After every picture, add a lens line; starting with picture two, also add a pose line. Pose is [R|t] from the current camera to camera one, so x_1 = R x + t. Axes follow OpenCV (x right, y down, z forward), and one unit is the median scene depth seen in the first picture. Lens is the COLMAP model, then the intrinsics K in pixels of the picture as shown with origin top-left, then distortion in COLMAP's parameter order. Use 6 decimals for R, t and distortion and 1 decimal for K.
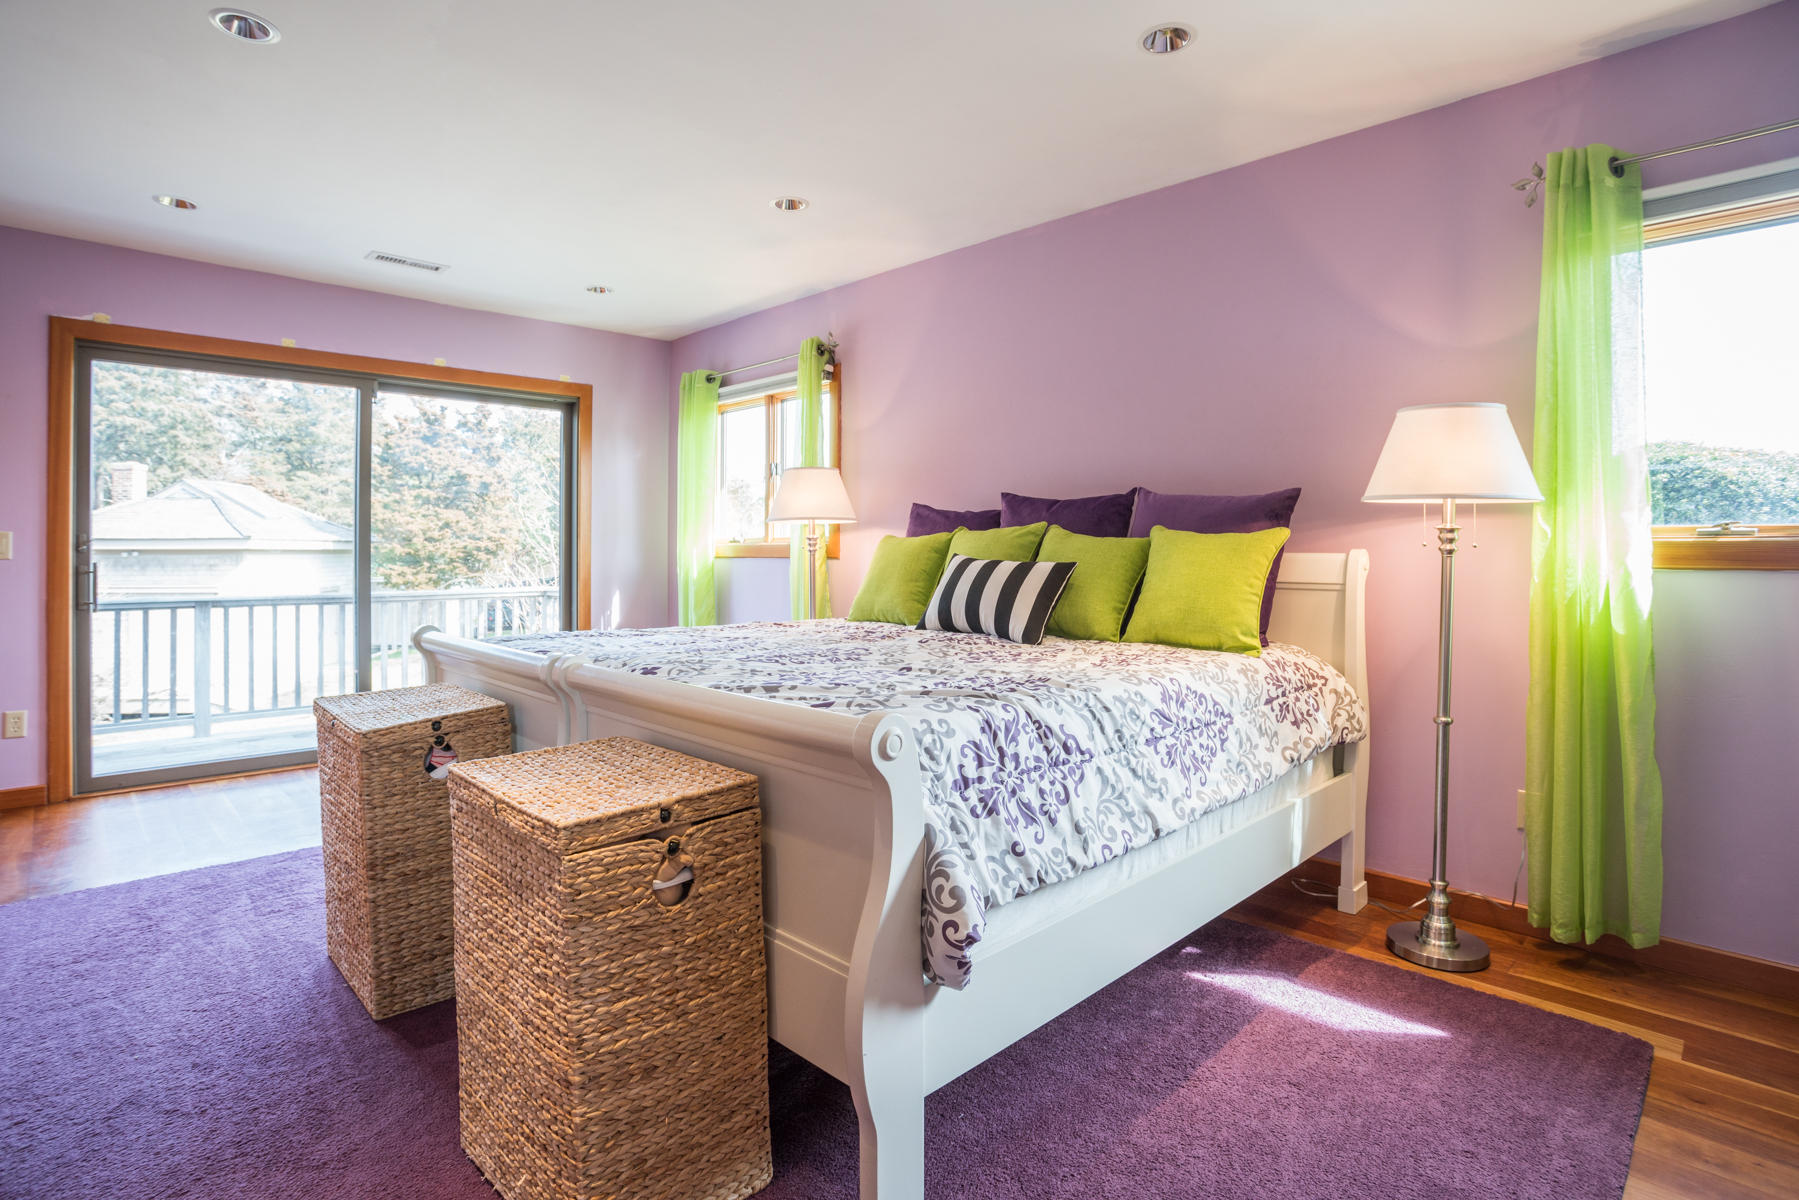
lens RADIAL K [[893.6, 0, 888.0], [0, 893.6, 562.5], [0, 0, 1]] dist [-0.025868, -0.000454]
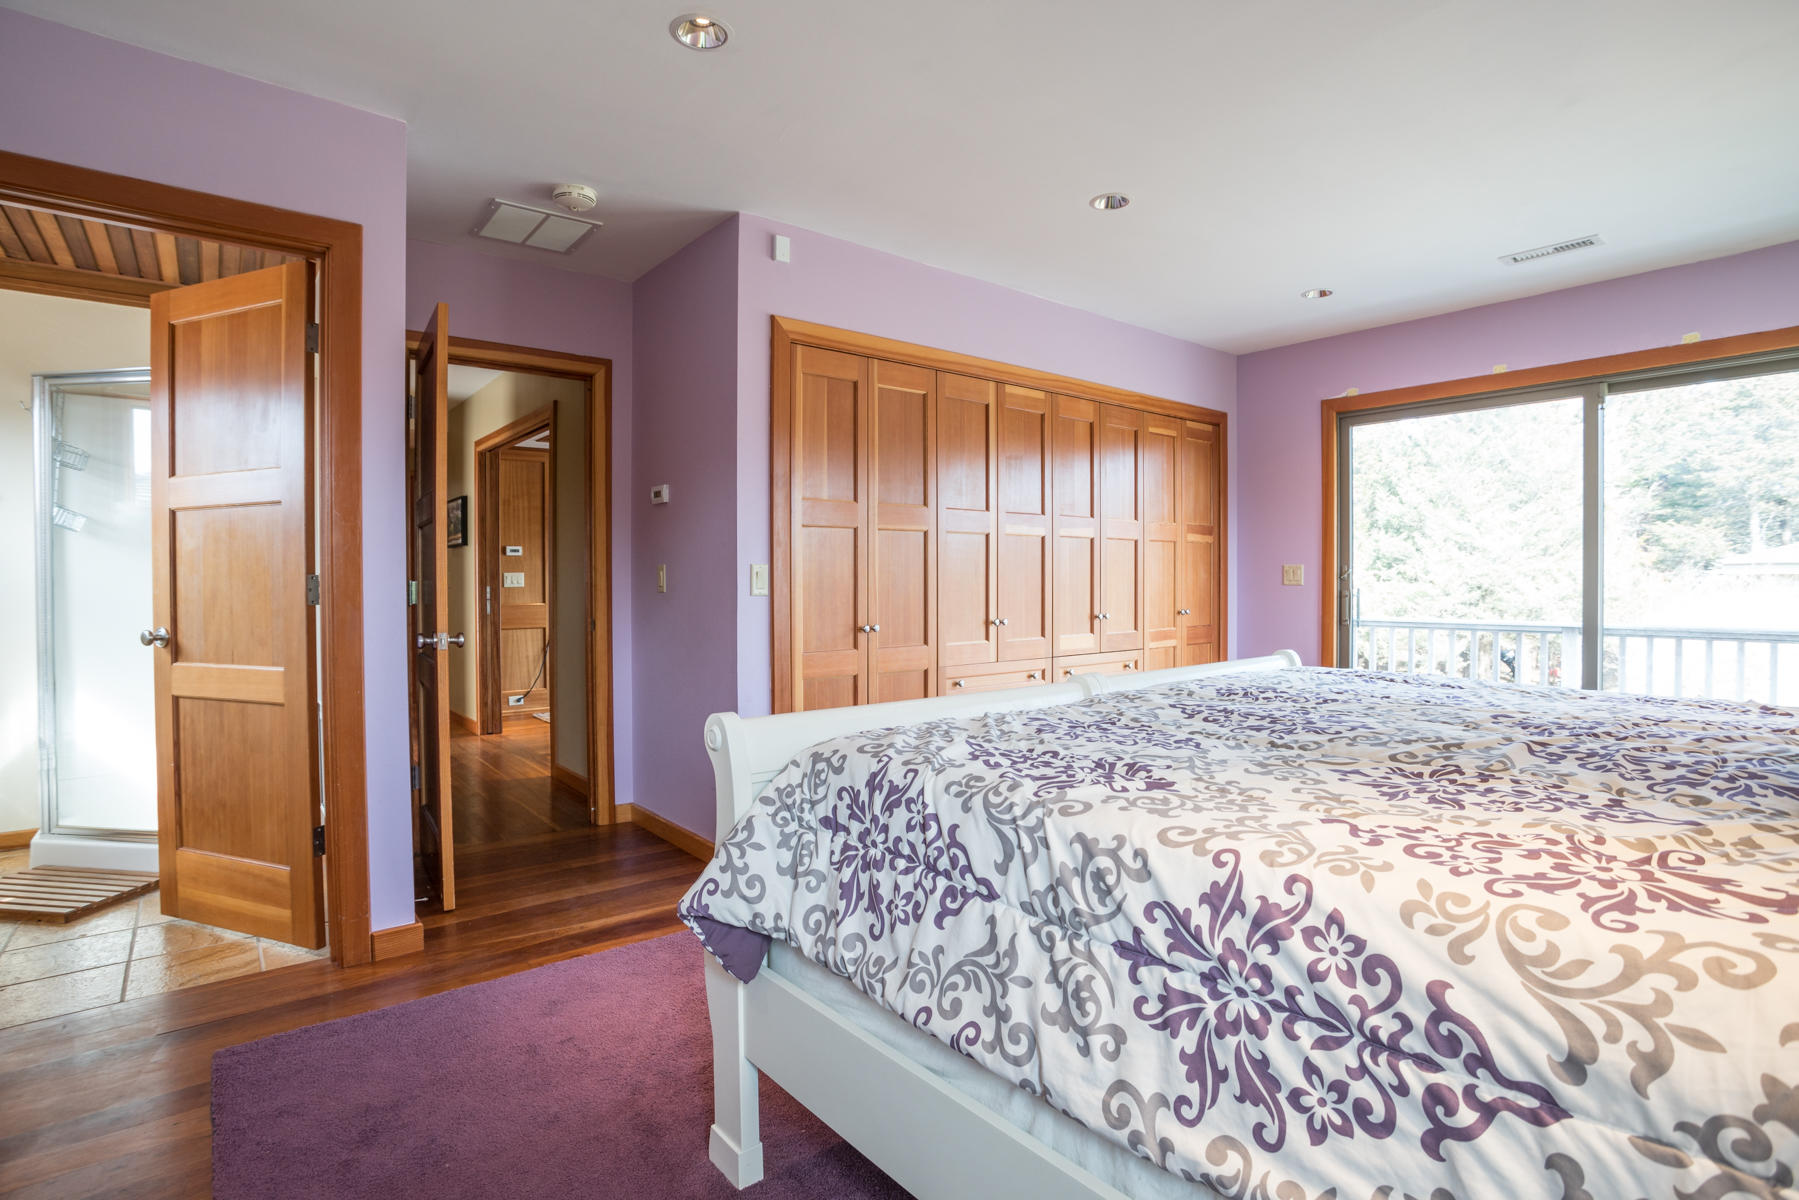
lens RADIAL K [[893.6, 0, 898.2], [0, 893.6, 590.2], [0, 0, 1]] dist [-0.025868, -0.000454]
pose [[-0.082247, 0.011809, -0.996542, 0.793162], [-0.009197, 0.999878, 0.012607, -0.014032], [0.996570, 0.010202, -0.082129, 0.877528]]
